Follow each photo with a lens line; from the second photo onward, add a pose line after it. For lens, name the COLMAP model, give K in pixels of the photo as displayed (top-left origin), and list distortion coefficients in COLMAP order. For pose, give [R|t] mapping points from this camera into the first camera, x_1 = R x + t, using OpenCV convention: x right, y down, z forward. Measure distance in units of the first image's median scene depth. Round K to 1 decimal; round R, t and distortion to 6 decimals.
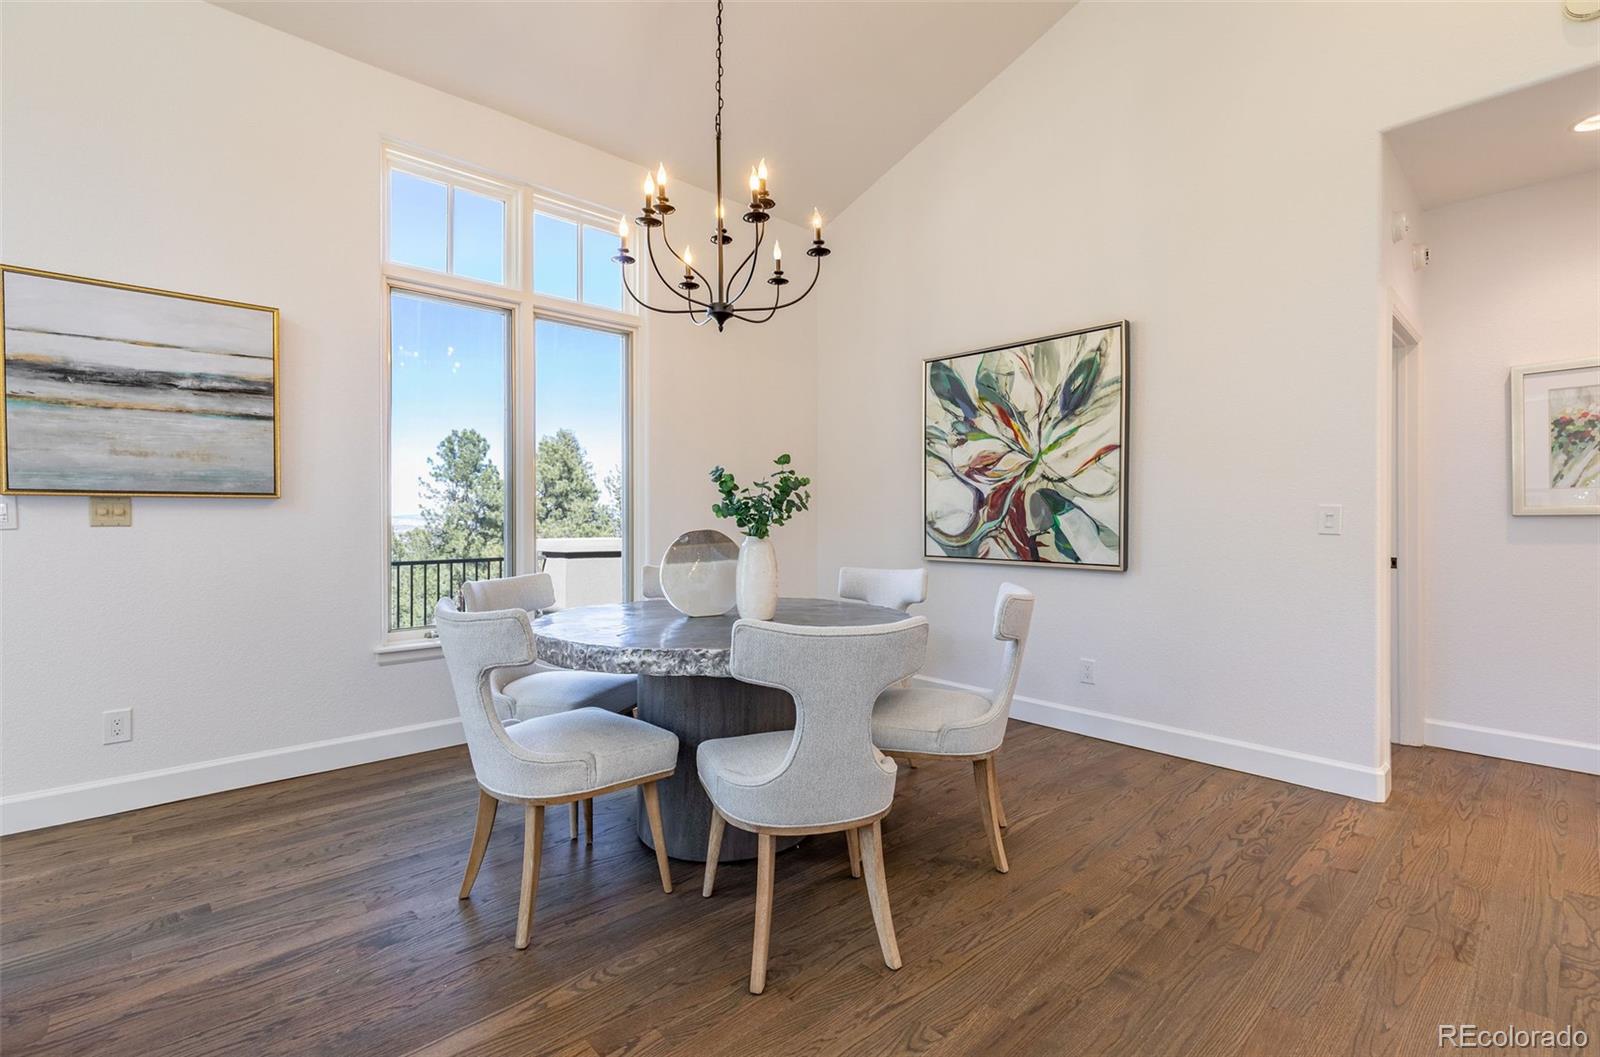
lens RADIAL K [[735.5, 0, 807.3], [0, 735.5, 521.3], [0, 0, 1]] dist [0.009162, -0.001592]
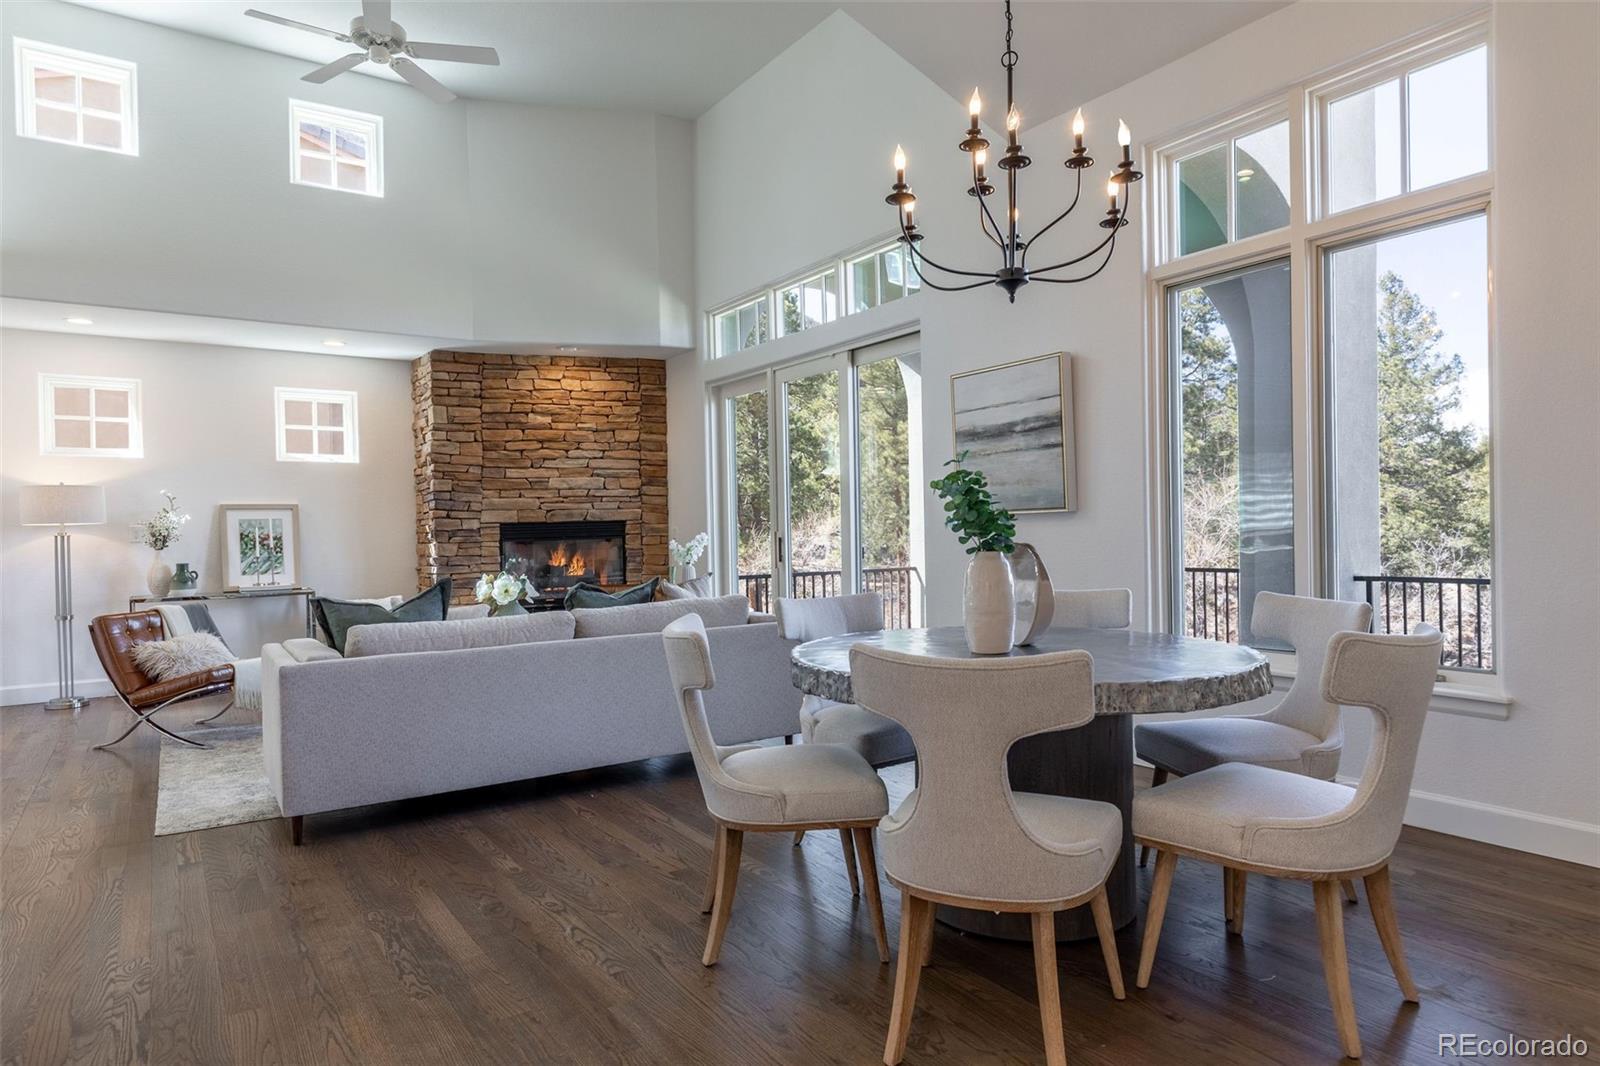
lens RADIAL K [[965.7, 0, 808.8], [0, 965.7, 548.6], [0, 0, 1]] dist [-0.002631, -0.000604]
pose [[-0.164388, 0.015760, -0.986270, 0.937161], [0.012001, 0.999830, 0.013977, 0.002399], [0.986323, -0.009539, -0.164550, 0.899101]]
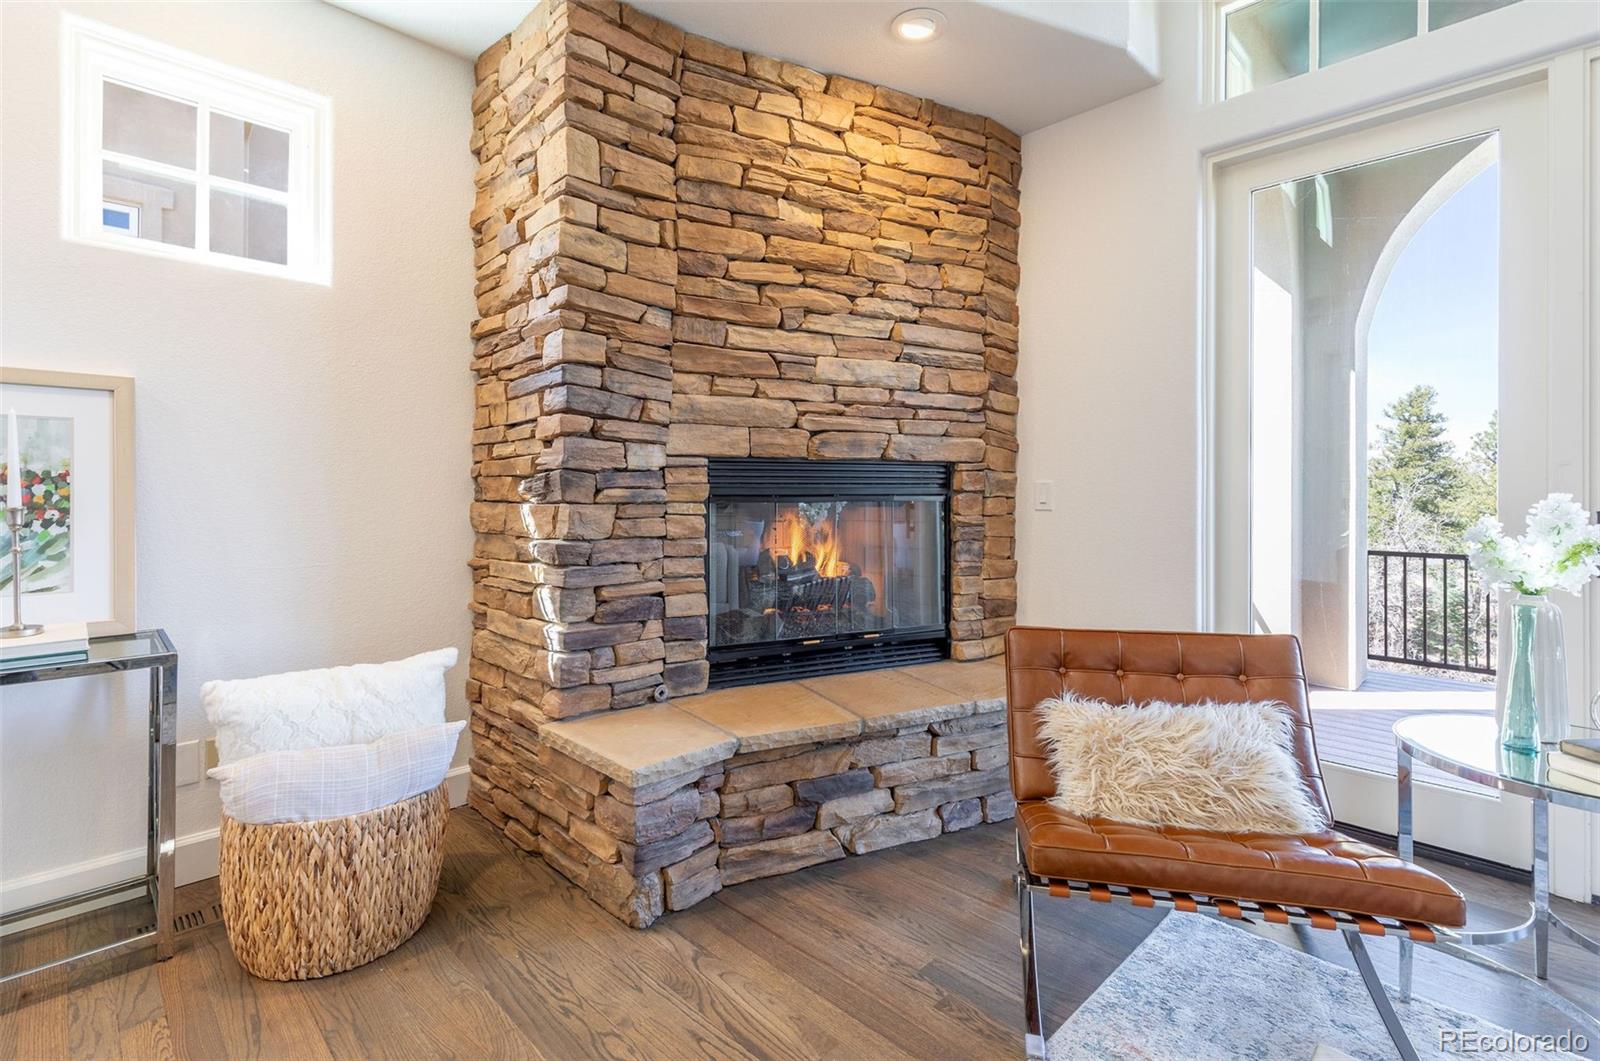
lens RADIAL K [[735.5, 0, 786.0], [0, 735.5, 492.8], [0, 0, 1]] dist [0.009162, -0.001592]
pose [[0.004513, -0.004269, -0.999981, -0.802980], [-0.012223, 0.999916, -0.004324, 0.001273], [0.999915, 0.012242, 0.004461, -0.348951]]
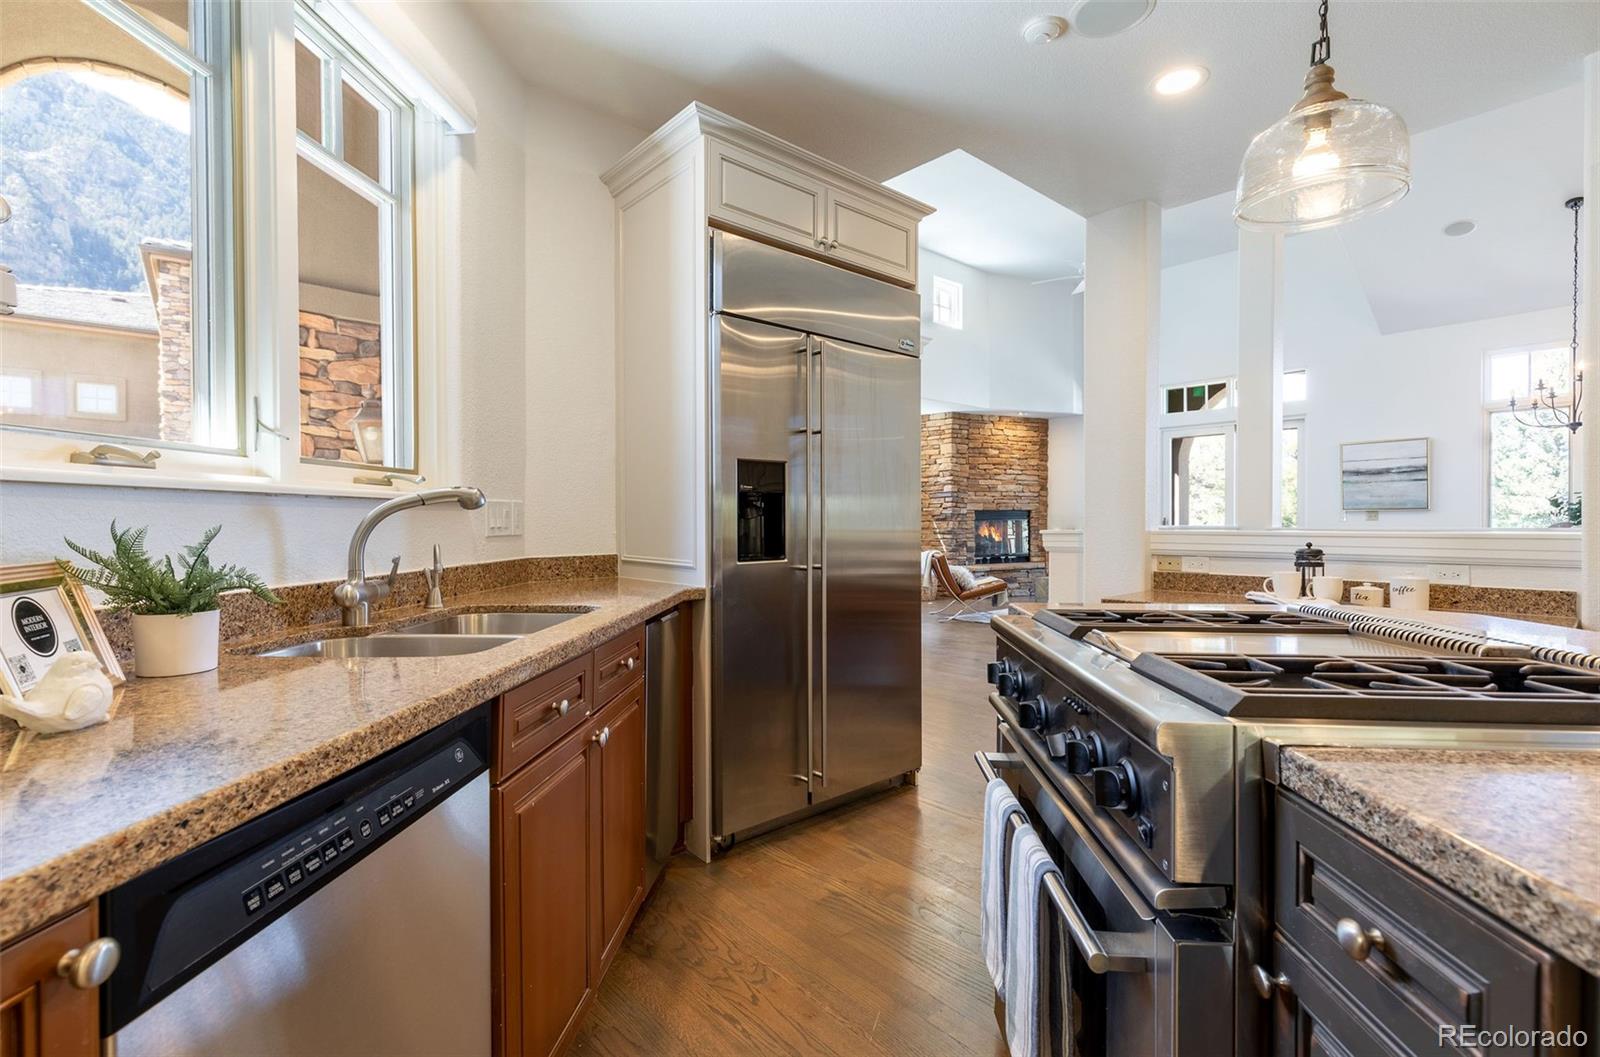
lens RADIAL K [[735.5, 0, 795.0], [0, 735.5, 530.7], [0, 0, 1]] dist [0.009162, -0.001592]
pose [[-0.041687, 0.012390, -0.999054, 2.101395], [-0.002458, 0.999919, 0.012503, 0.015562], [0.999128, 0.002977, -0.041654, -1.189593]]
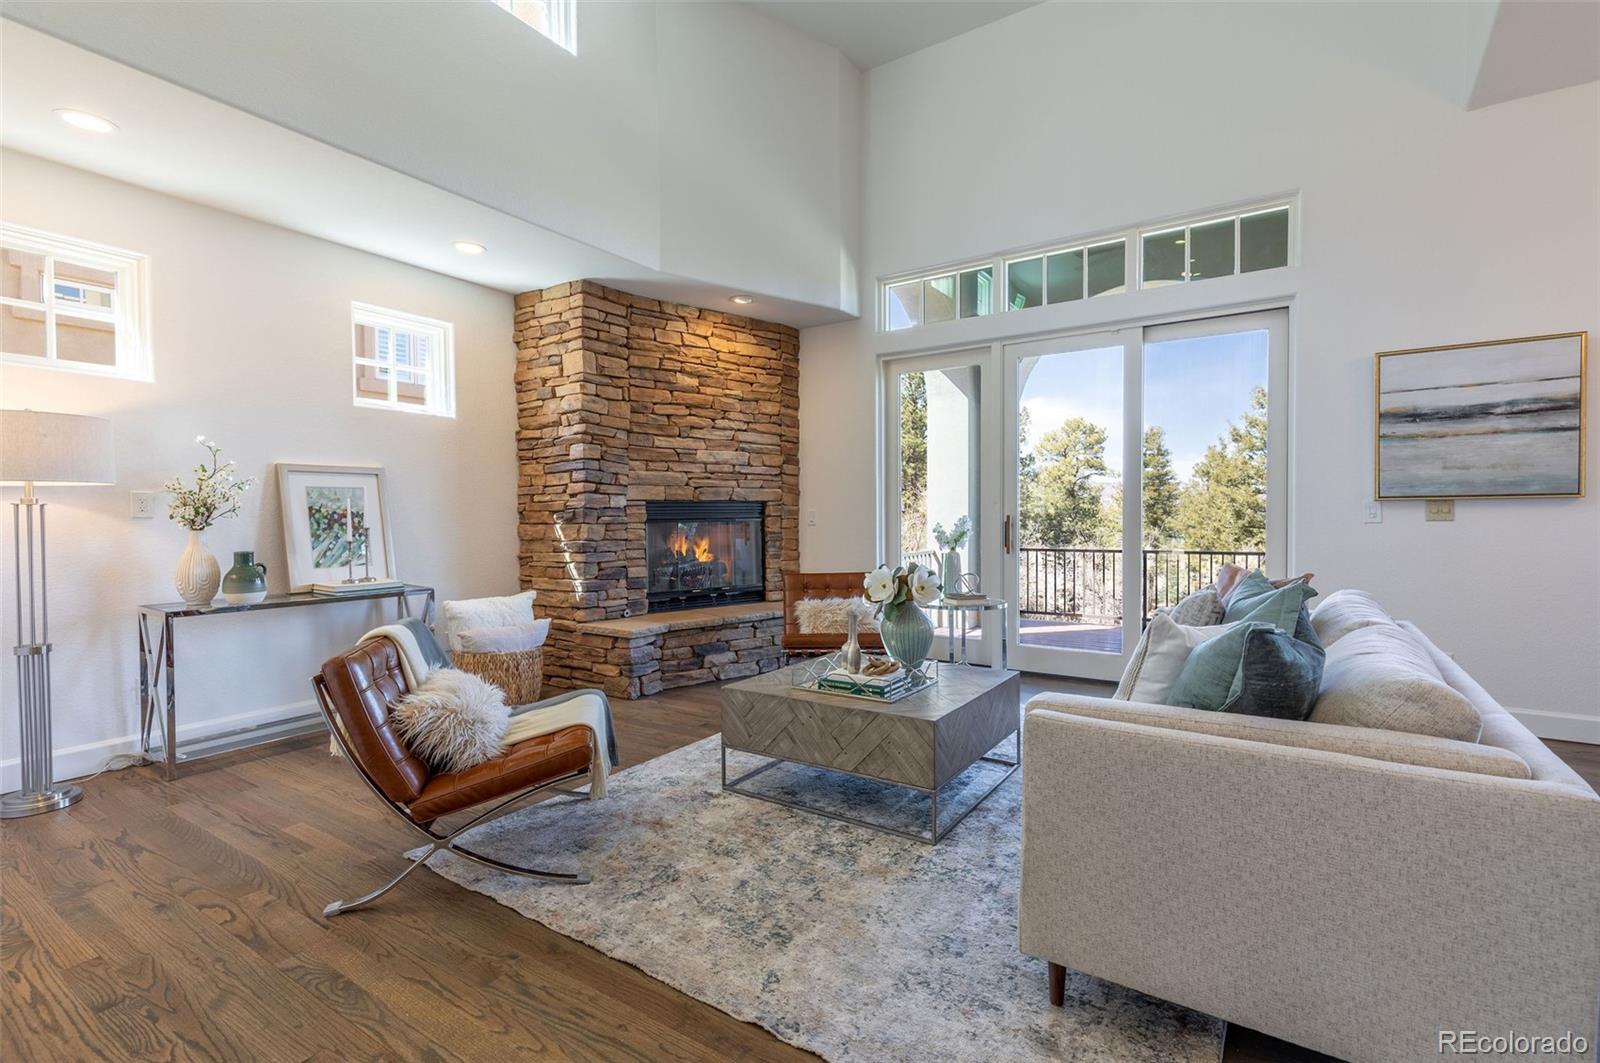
lens RADIAL K [[735.5, 0, 797.1], [0, 735.5, 536.7], [0, 0, 1]] dist [0.009162, -0.001592]
pose [[0.224499, 0.020987, -0.974248, 0.144887], [0.000768, 0.999764, 0.021713, 0.005072], [0.974474, -0.005623, 0.224430, -0.478925]]
